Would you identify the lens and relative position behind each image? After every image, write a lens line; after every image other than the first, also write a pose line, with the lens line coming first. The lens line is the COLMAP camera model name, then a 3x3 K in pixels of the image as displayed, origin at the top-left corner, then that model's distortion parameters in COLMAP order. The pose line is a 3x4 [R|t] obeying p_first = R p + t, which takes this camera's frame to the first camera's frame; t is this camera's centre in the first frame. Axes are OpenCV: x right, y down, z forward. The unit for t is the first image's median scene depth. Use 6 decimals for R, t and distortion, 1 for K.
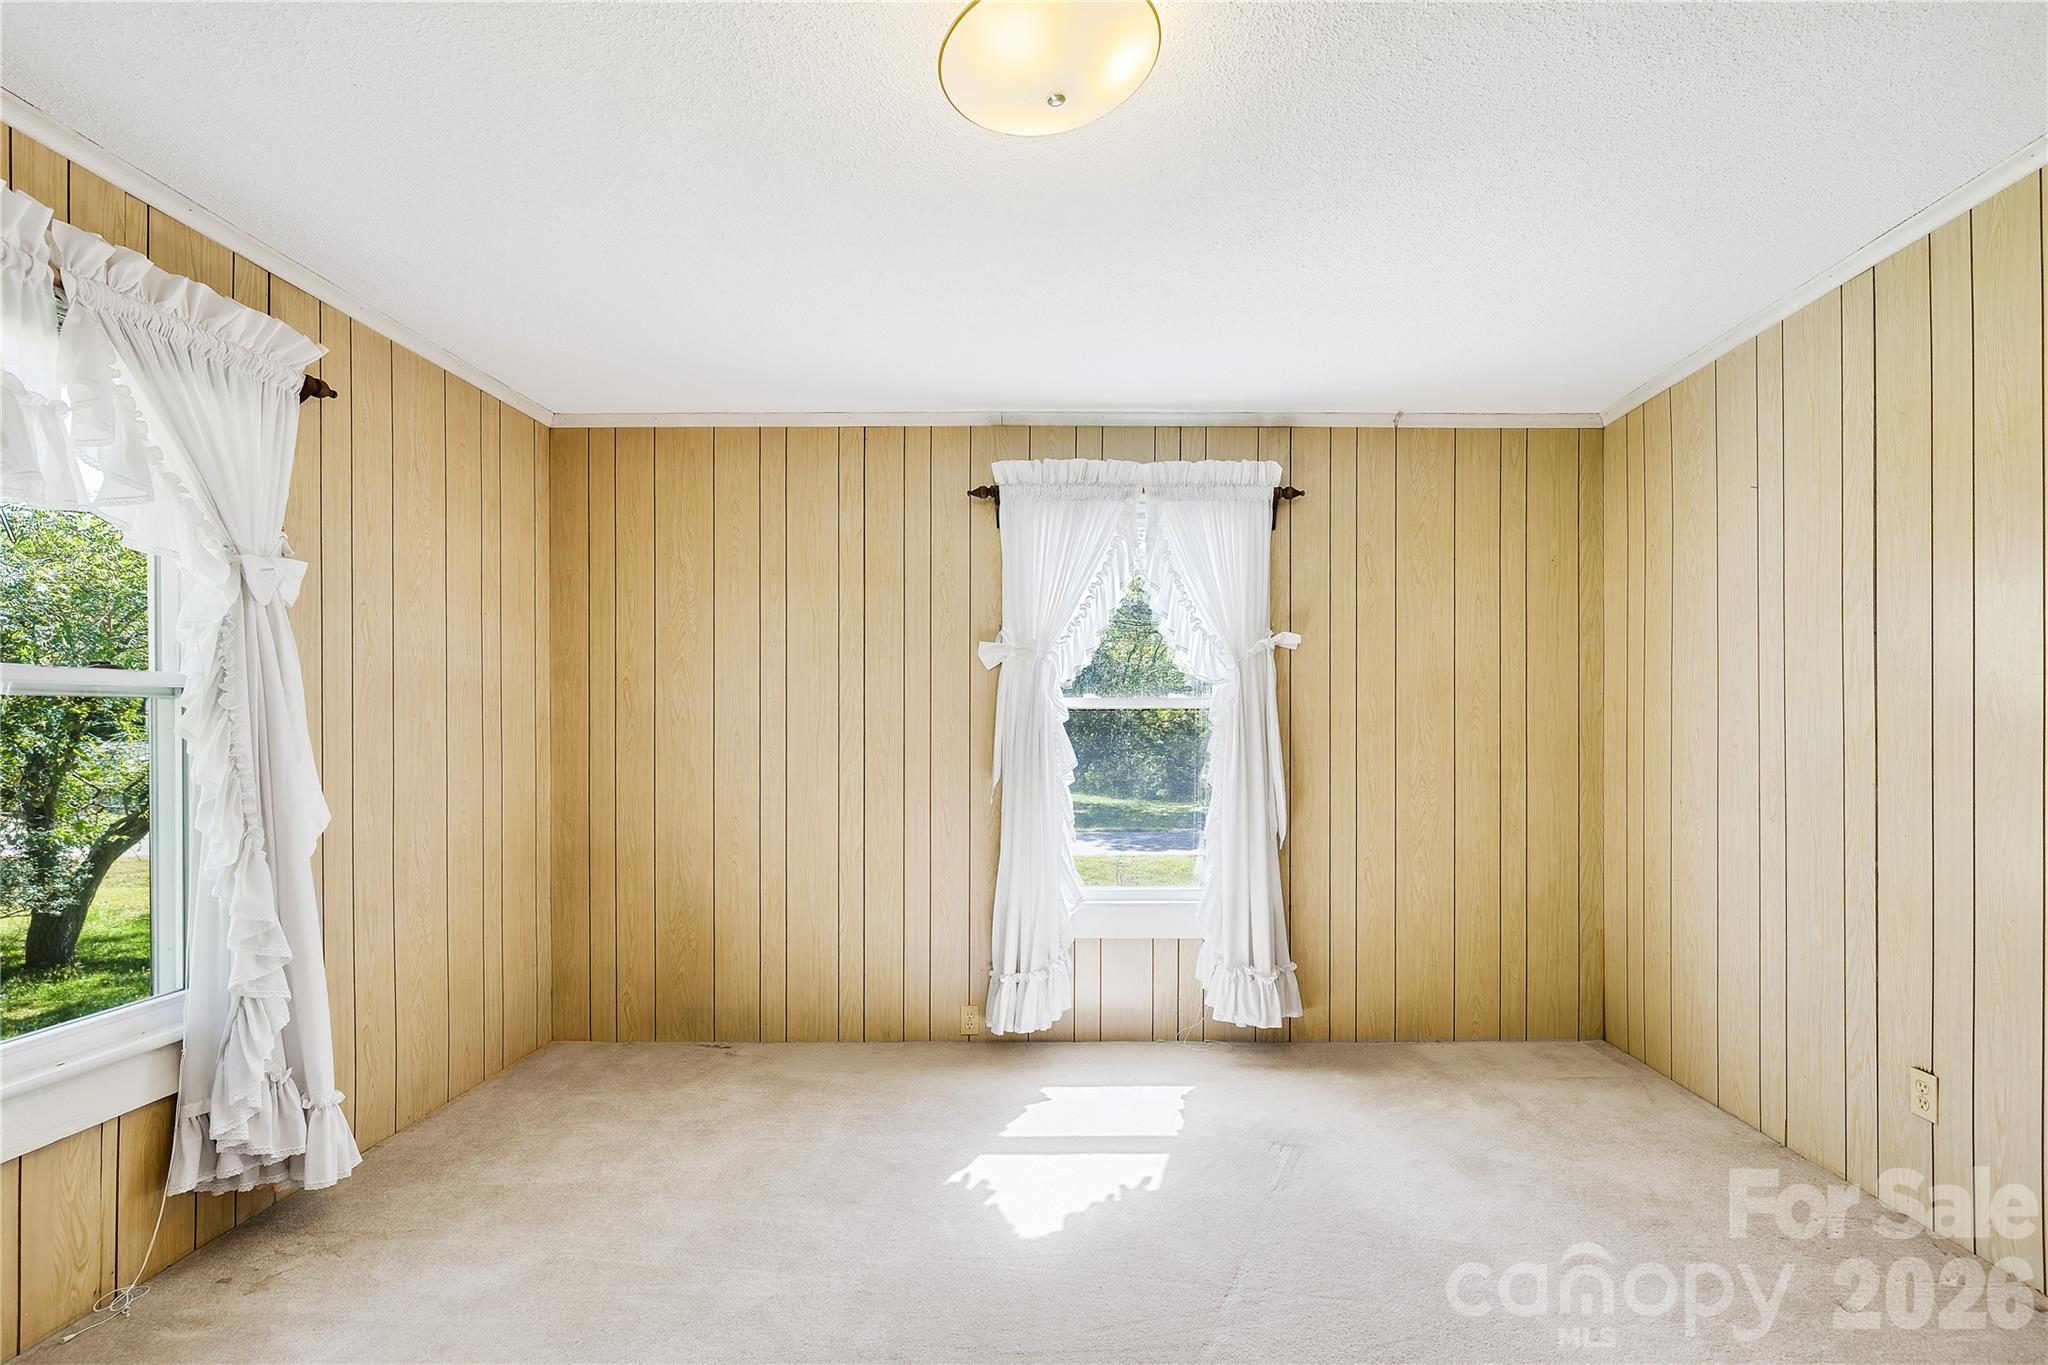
lens RADIAL K [[914.2, 0, 1026.3], [0, 914.2, 740.9], [0, 0, 1]] dist [0.002766, -0.000298]
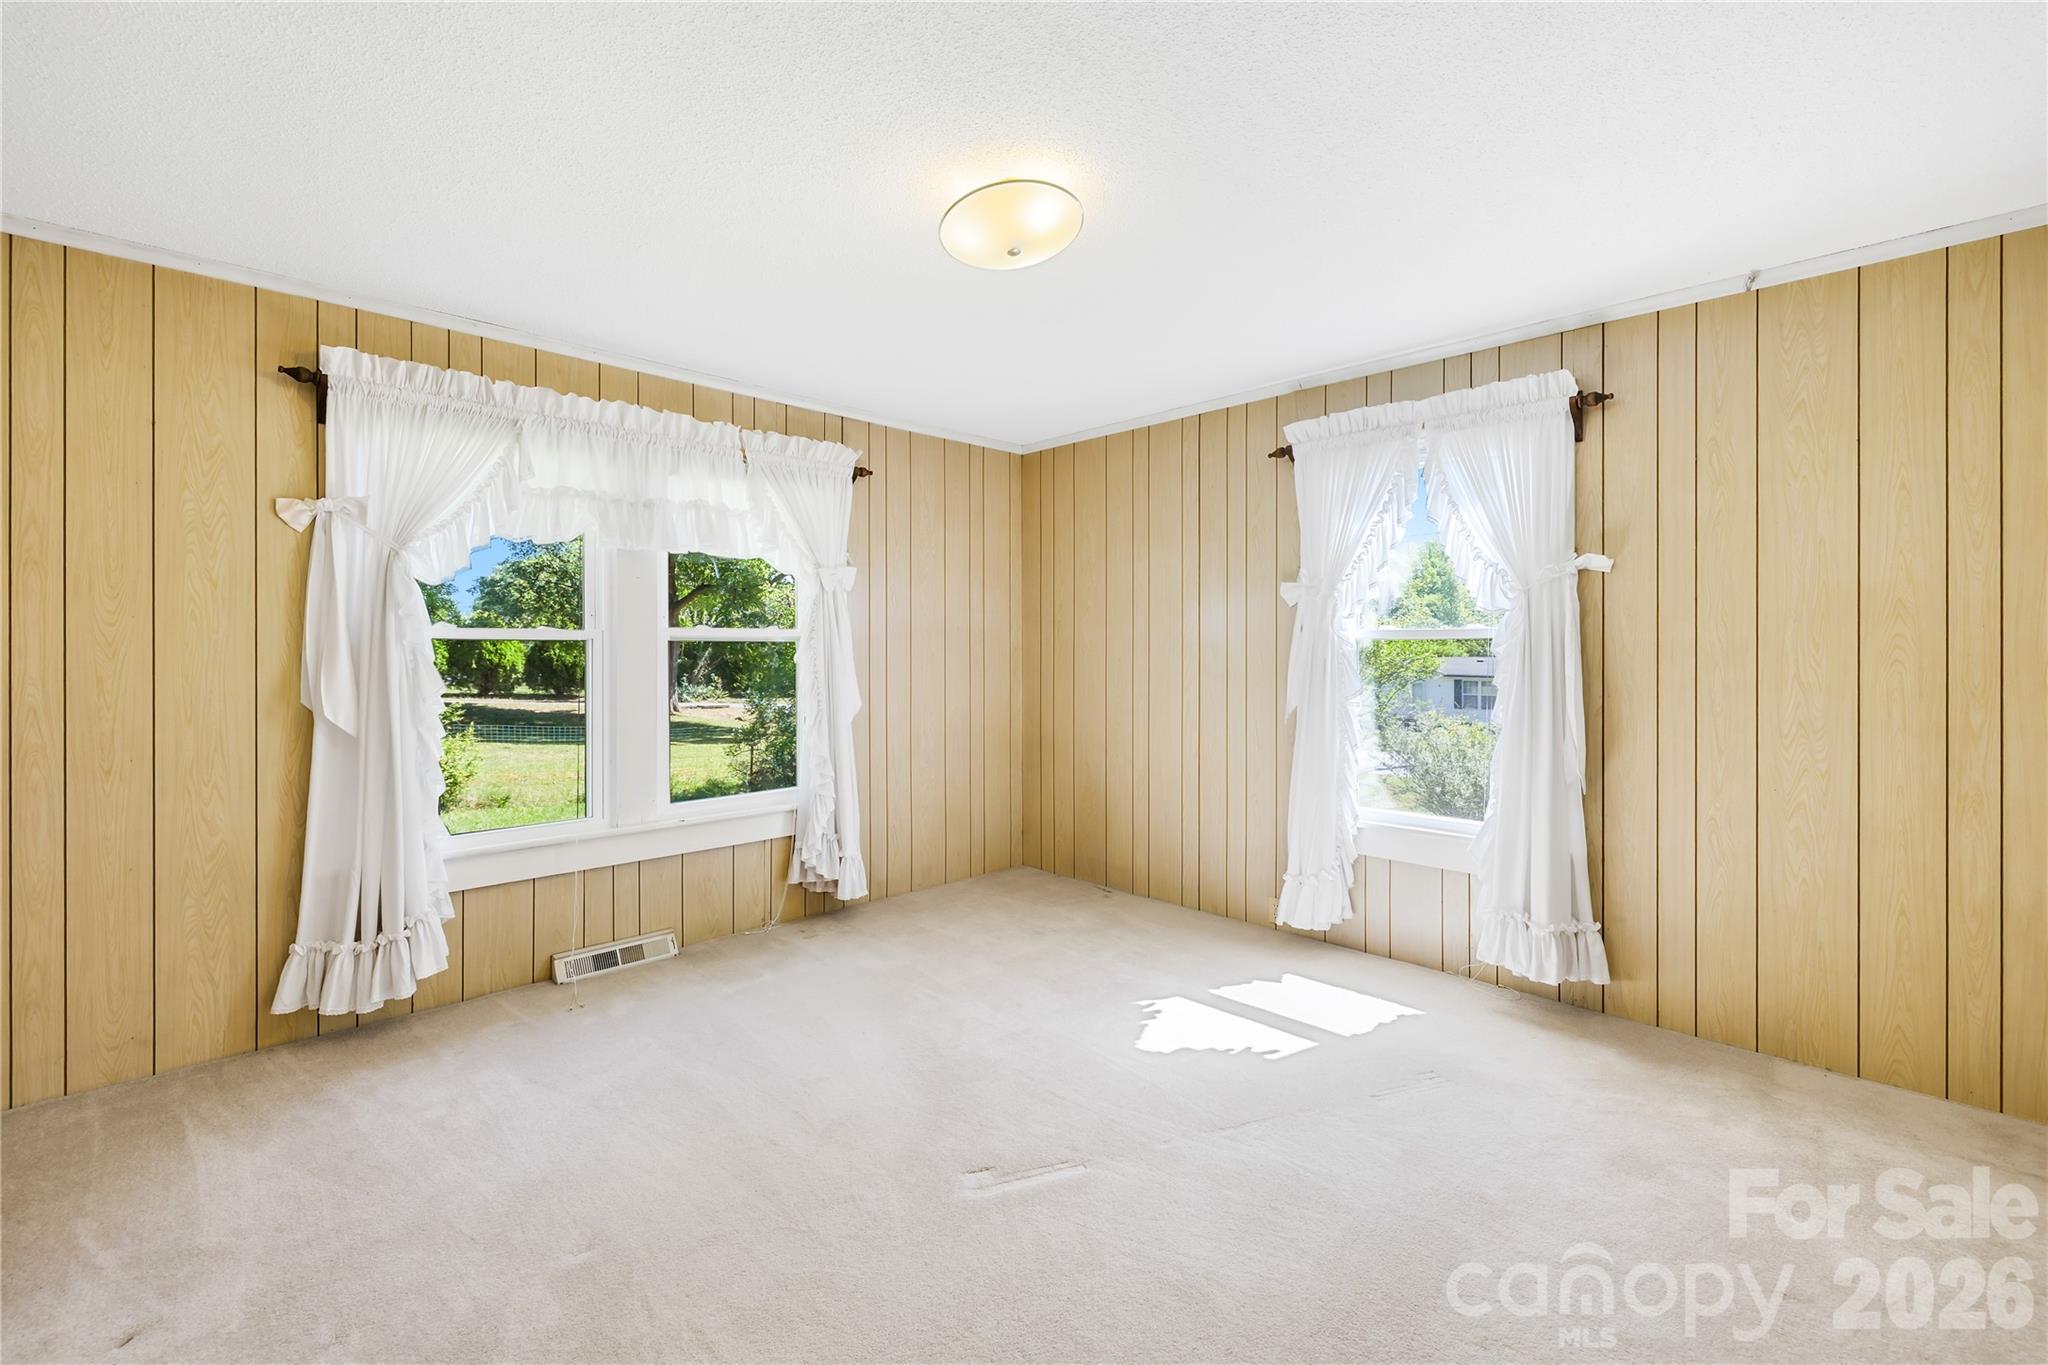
lens RADIAL K [[873.9, 0, 1019.4], [0, 873.9, 663.2], [0, 0, 1]] dist [0.000206, -0.000011]
pose [[0.699624, 0.012137, -0.714408, 0.516760], [-0.011010, 0.999920, 0.006206, -0.010765], [0.714426, 0.003524, 0.699702, -0.003214]]
